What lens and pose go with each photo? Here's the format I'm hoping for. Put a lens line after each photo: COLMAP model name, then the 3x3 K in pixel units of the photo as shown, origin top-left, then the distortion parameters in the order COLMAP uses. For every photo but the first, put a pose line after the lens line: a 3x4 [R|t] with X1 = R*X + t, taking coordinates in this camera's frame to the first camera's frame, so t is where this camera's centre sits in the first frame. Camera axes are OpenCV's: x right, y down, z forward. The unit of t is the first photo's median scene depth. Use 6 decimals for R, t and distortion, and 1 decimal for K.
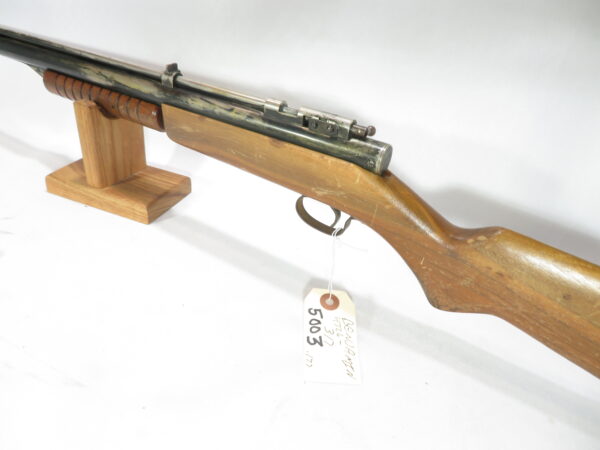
lens RADIAL K [[426.0, 0, 301.8], [0, 426.0, 223.5], [0, 0, 1]] dist [-0.009018, 0.001694]
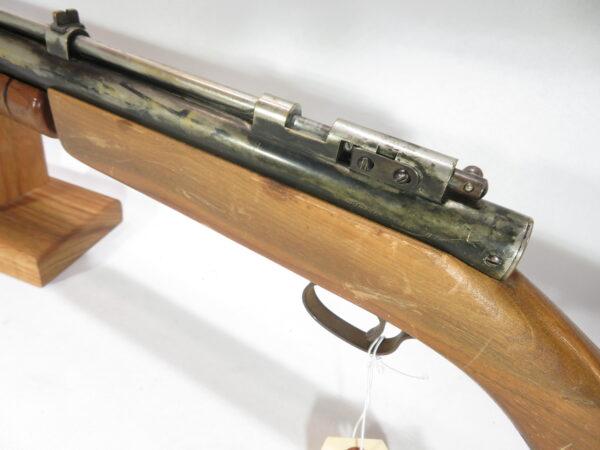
lens RADIAL K [[426.0, 0, 298.2], [0, 426.0, 228.0], [0, 0, 1]] dist [-0.009018, 0.001694]
pose [[0.995497, 0.027851, 0.090605, -0.074273], [-0.033953, 0.997207, 0.066519, -0.169733], [-0.088500, -0.069295, 0.993663, 0.484611]]
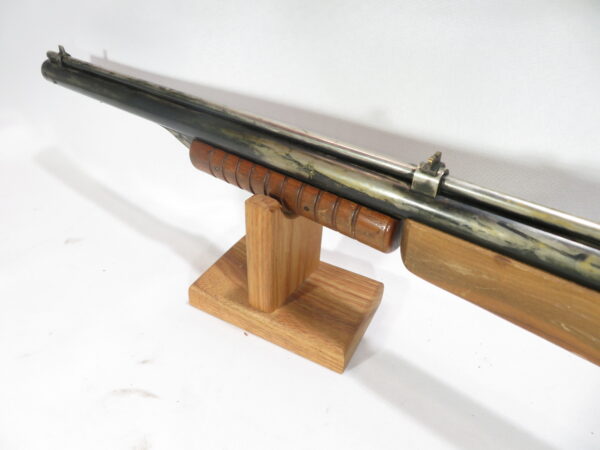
lens RADIAL K [[426.0, 0, 303.7], [0, 426.0, 228.7], [0, 0, 1]] dist [-0.009018, 0.001694]
pose [[0.988325, 0.016530, -0.151462, -0.412803], [-0.012280, 0.999505, 0.028952, -0.307628], [0.151866, -0.026754, 0.988039, 0.440852]]
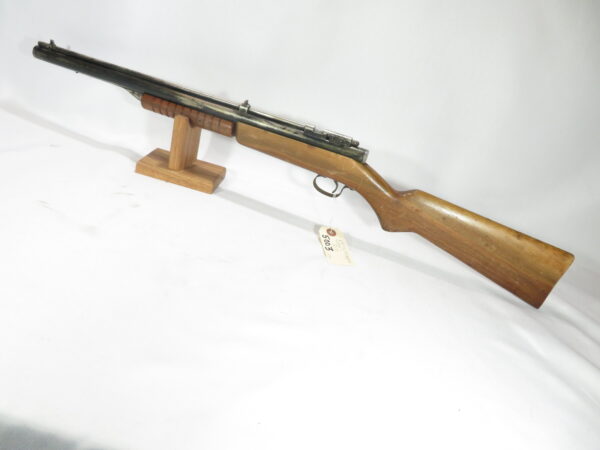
lens RADIAL K [[426.0, 0, 303.3], [0, 426.0, 224.0], [0, 0, 1]] dist [-0.009018, 0.001694]
pose [[0.966458, 0.010875, 0.256593, -0.557876], [-0.000900, 0.999240, -0.038958, 0.227358], [-0.256822, 0.037420, 0.965734, -0.819189]]
